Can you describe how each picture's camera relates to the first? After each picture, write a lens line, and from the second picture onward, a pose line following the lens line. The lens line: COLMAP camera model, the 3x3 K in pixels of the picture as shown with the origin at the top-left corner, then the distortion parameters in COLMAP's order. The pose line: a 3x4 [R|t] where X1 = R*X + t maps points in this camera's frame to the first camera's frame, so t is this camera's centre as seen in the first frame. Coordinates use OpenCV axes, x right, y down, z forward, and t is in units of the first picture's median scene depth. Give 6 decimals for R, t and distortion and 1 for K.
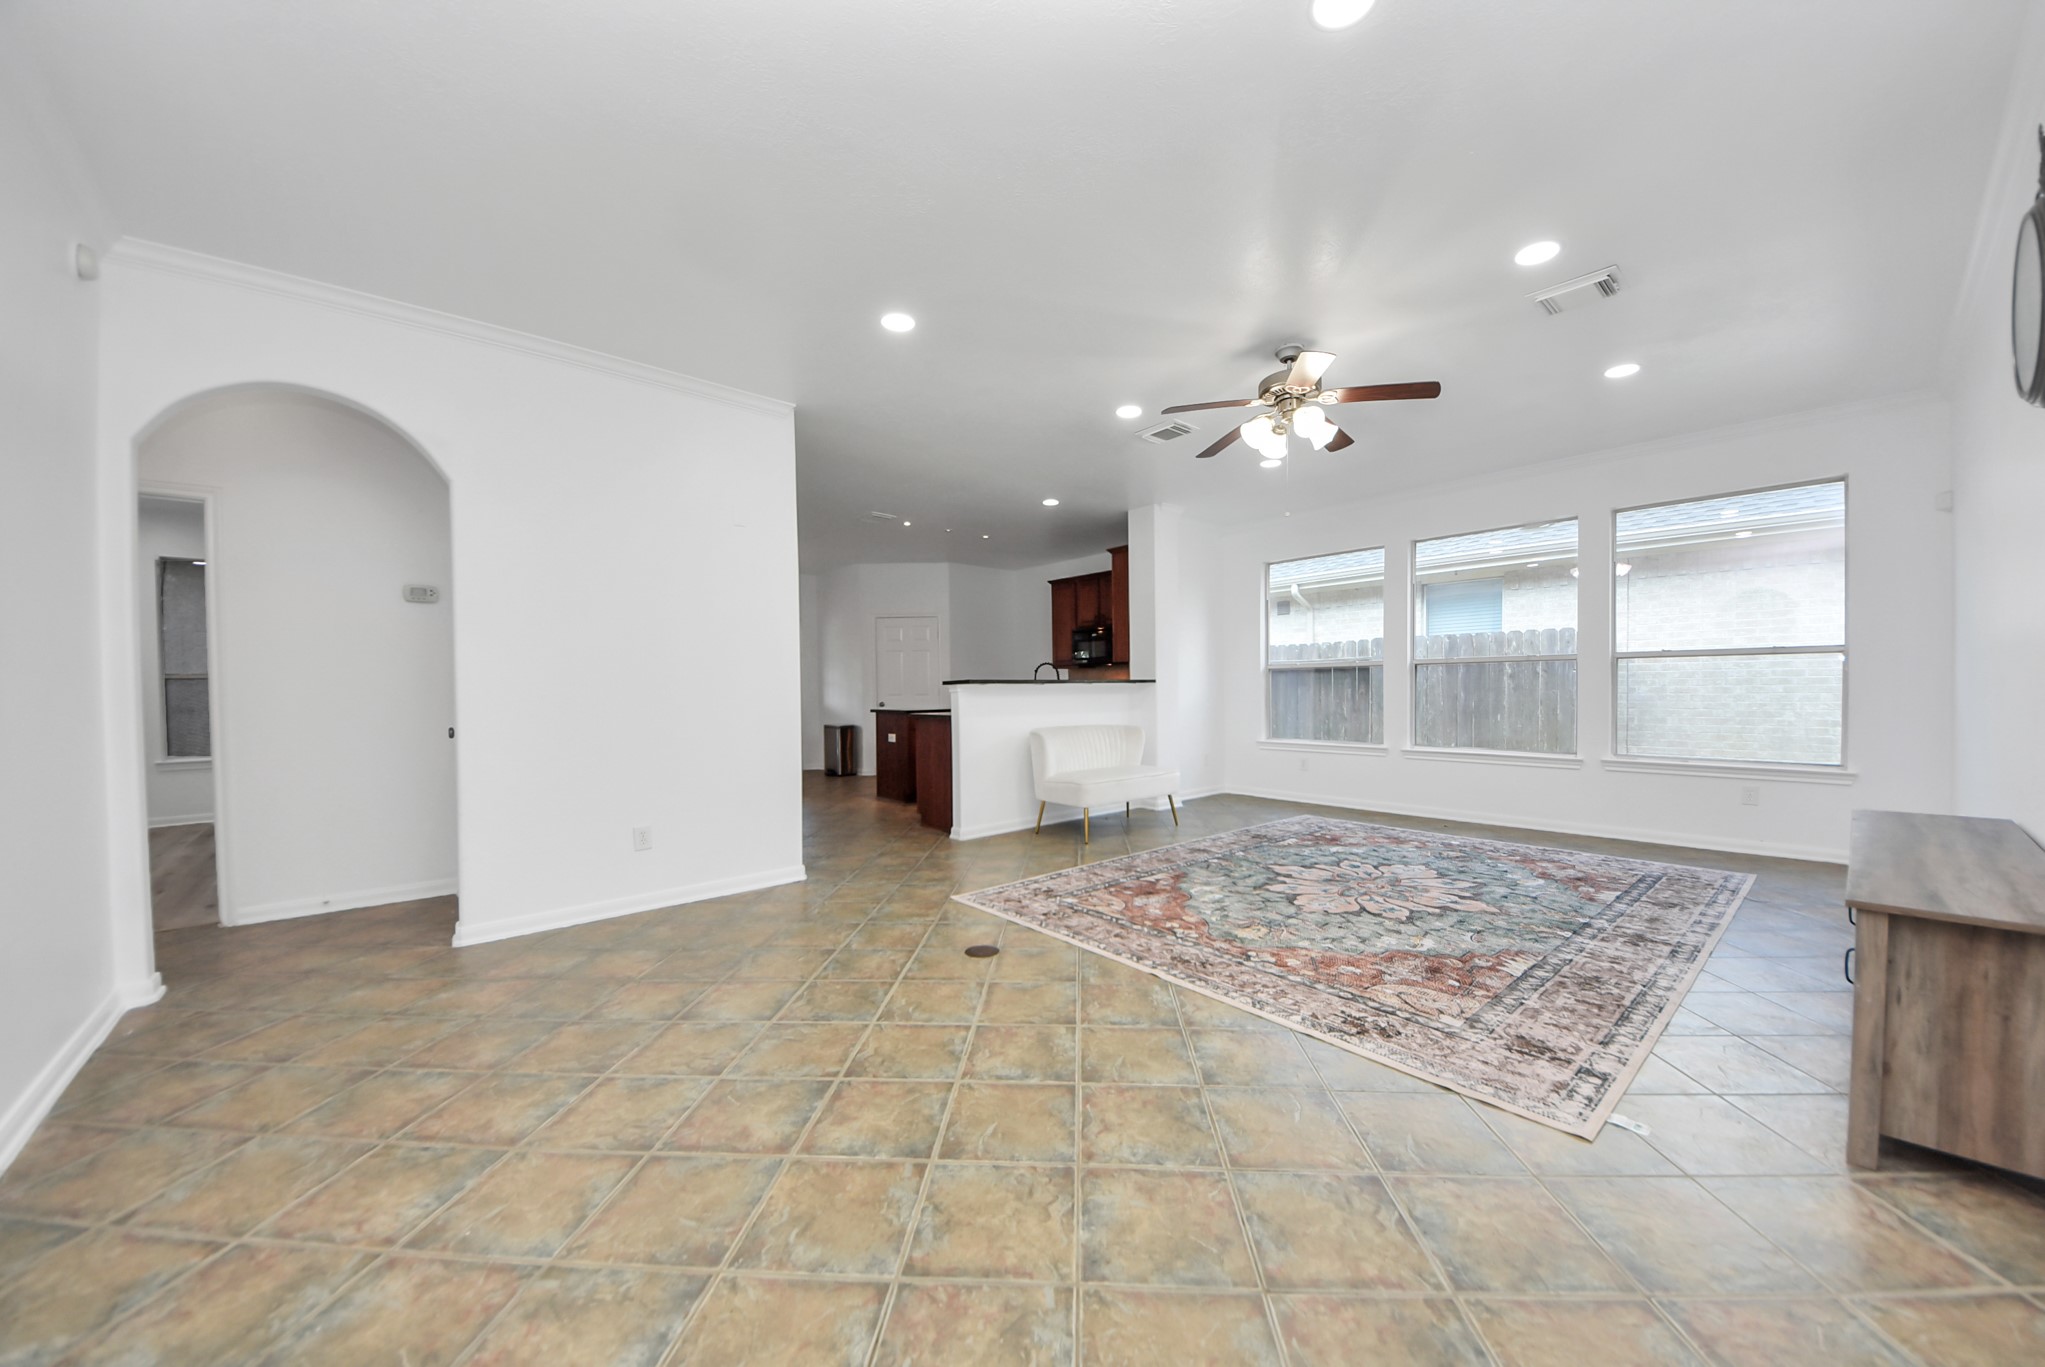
lens RADIAL K [[736.6, 0, 1040.3], [0, 736.6, 701.0], [0, 0, 1]] dist [0.049579, -0.027641]
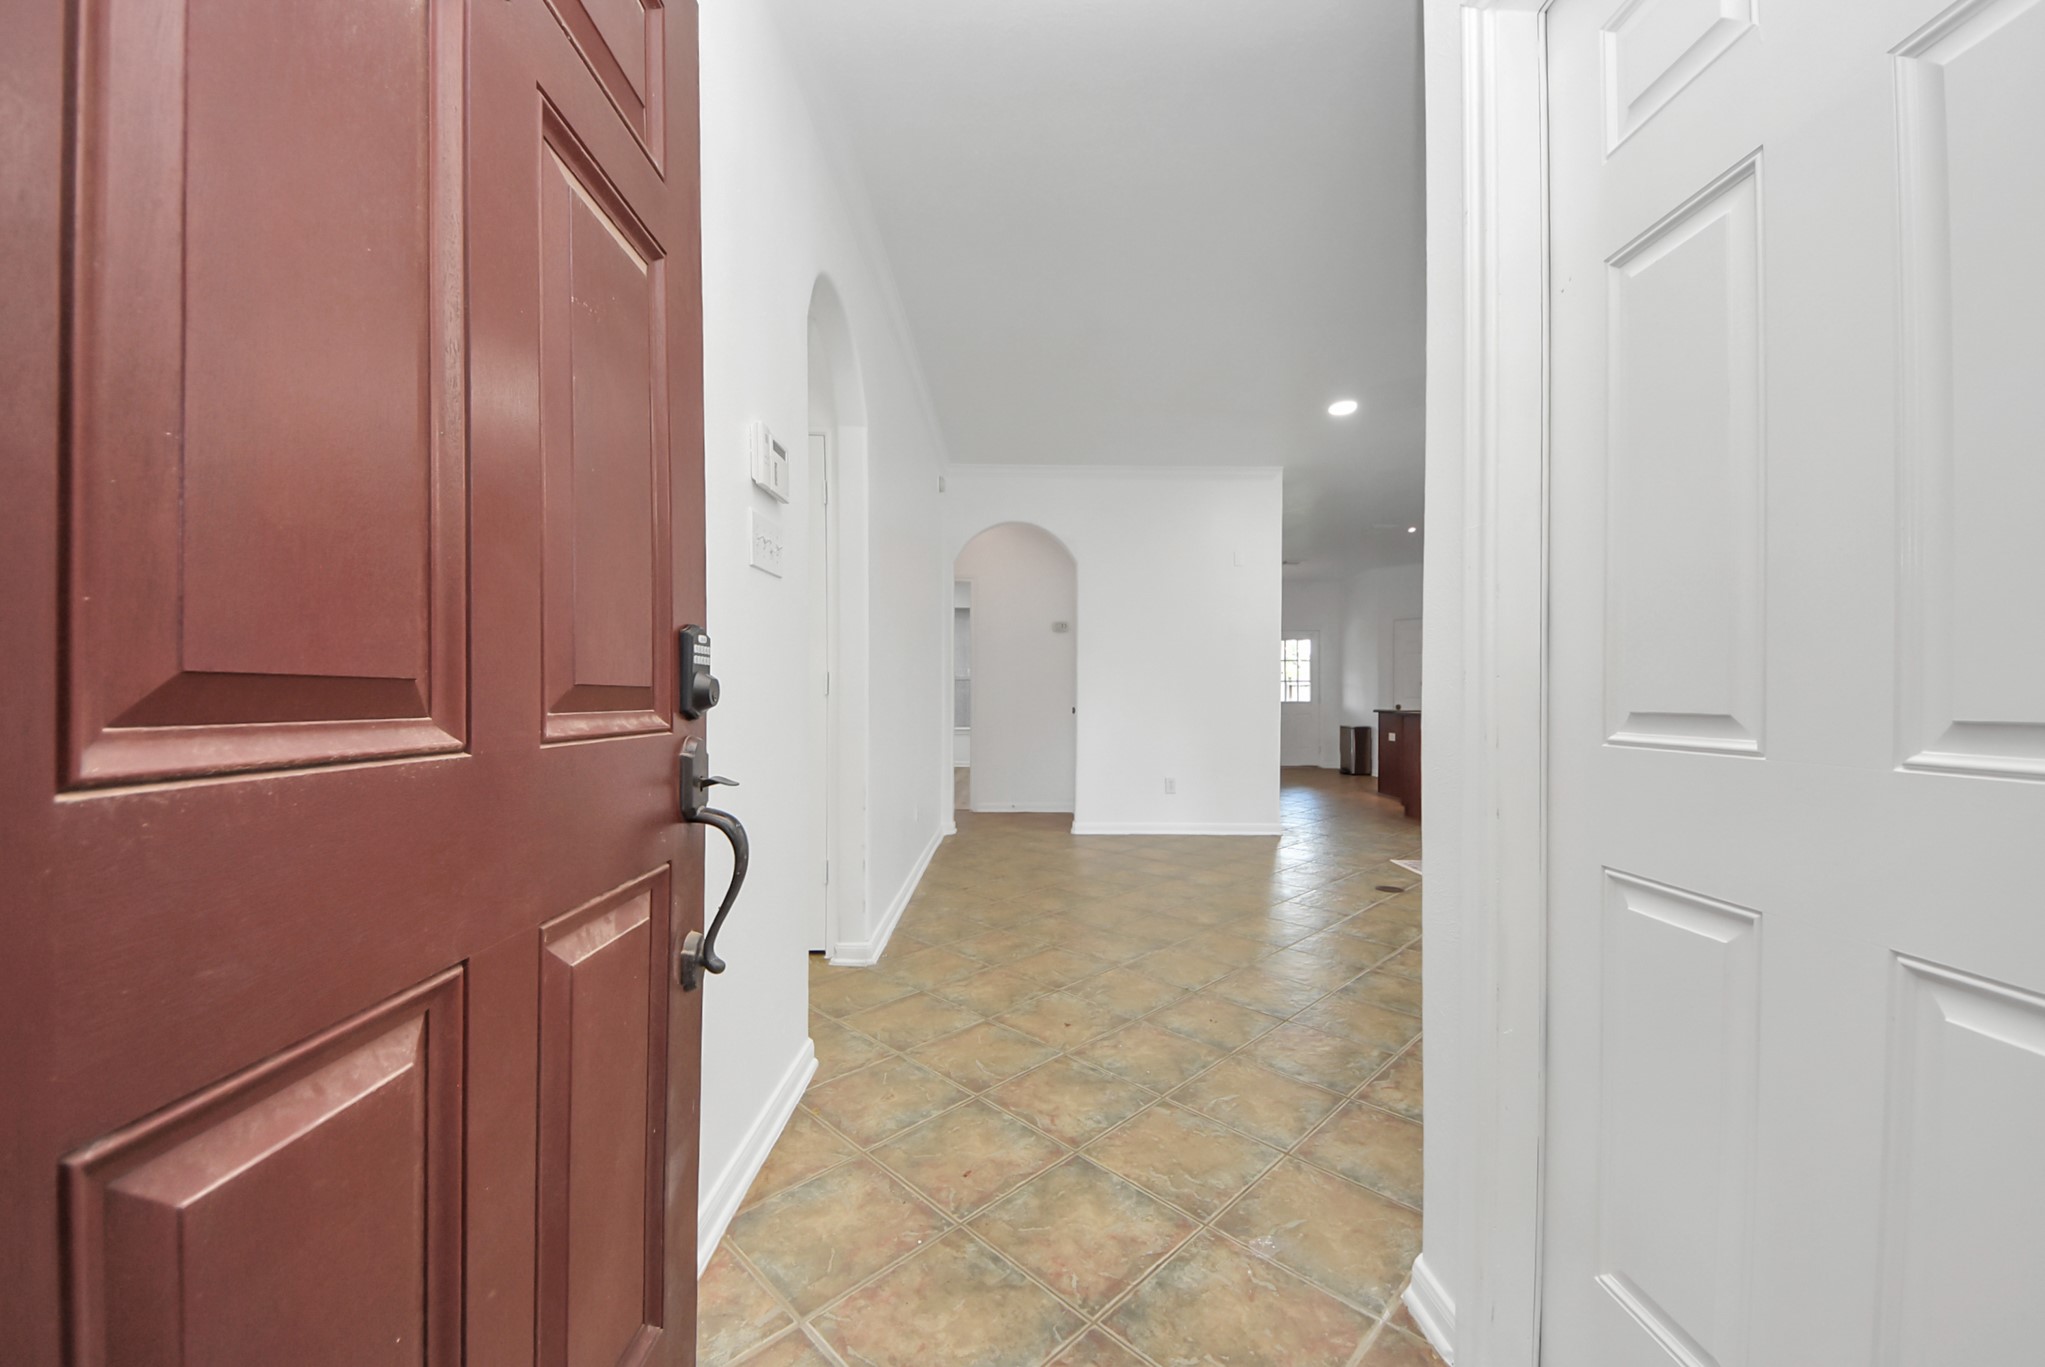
lens RADIAL K [[736.6, 0, 1040.3], [0, 736.6, 701.0], [0, 0, 1]] dist [0.049579, -0.027641]
pose [[0.760140, 0.018152, -0.649505, 0.267020], [-0.024249, 0.999706, -0.000441, 0.026982], [0.649306, 0.016085, 0.760357, -0.350369]]
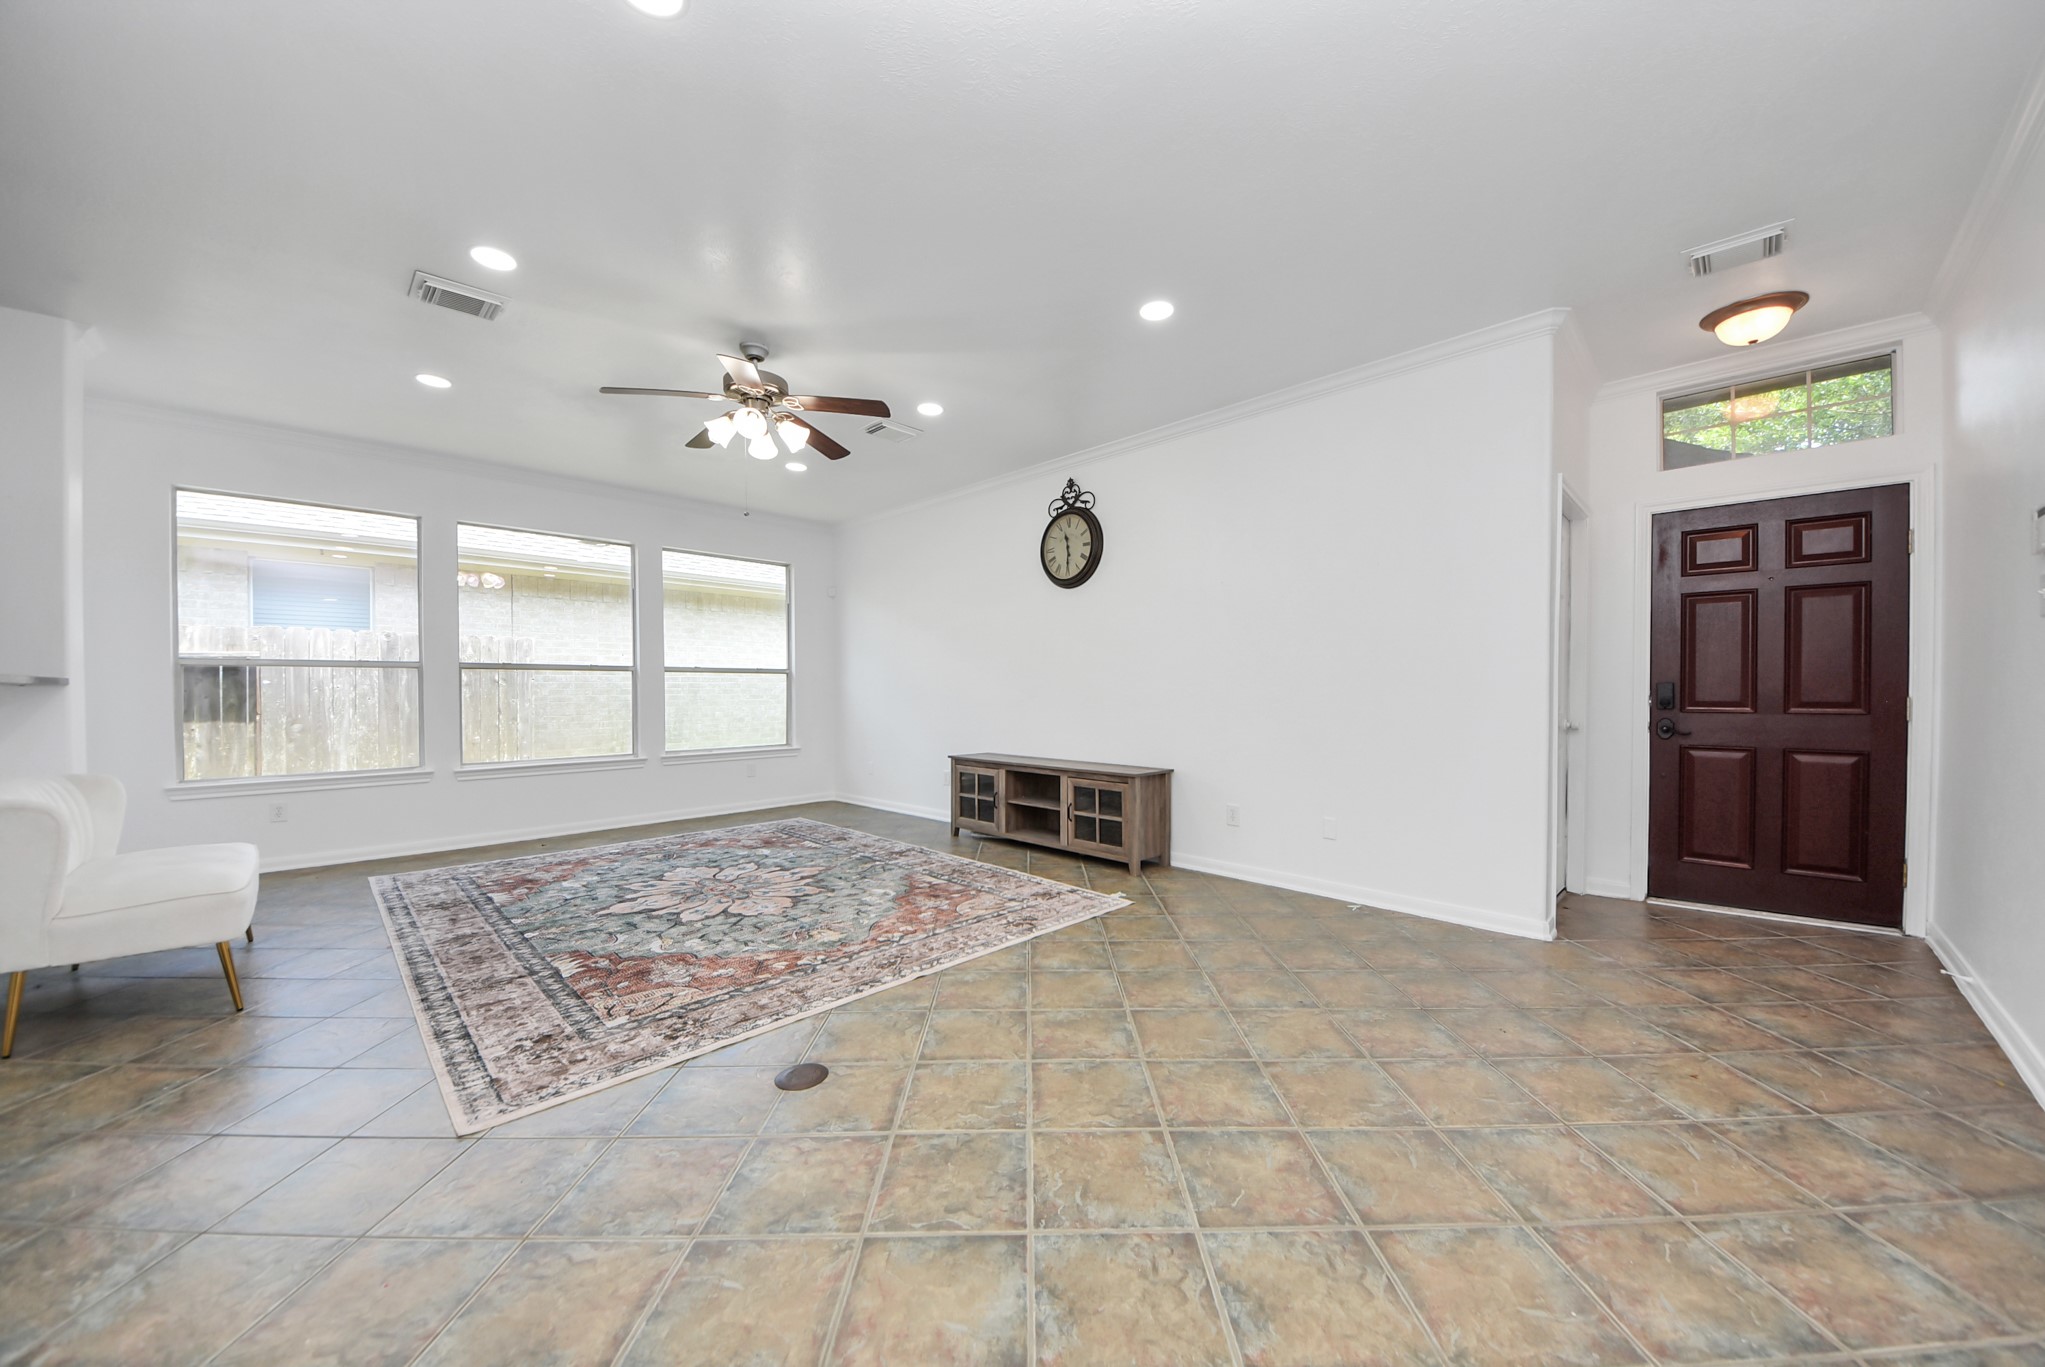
lens RADIAL K [[736.6, 0, 1040.3], [0, 736.6, 701.0], [0, 0, 1]] dist [0.049579, -0.027641]
pose [[-0.088028, -0.004937, 0.996106, -0.679717], [0.022510, 0.999723, 0.006944, -0.005783], [-0.995864, 0.023033, -0.087892, 0.725971]]
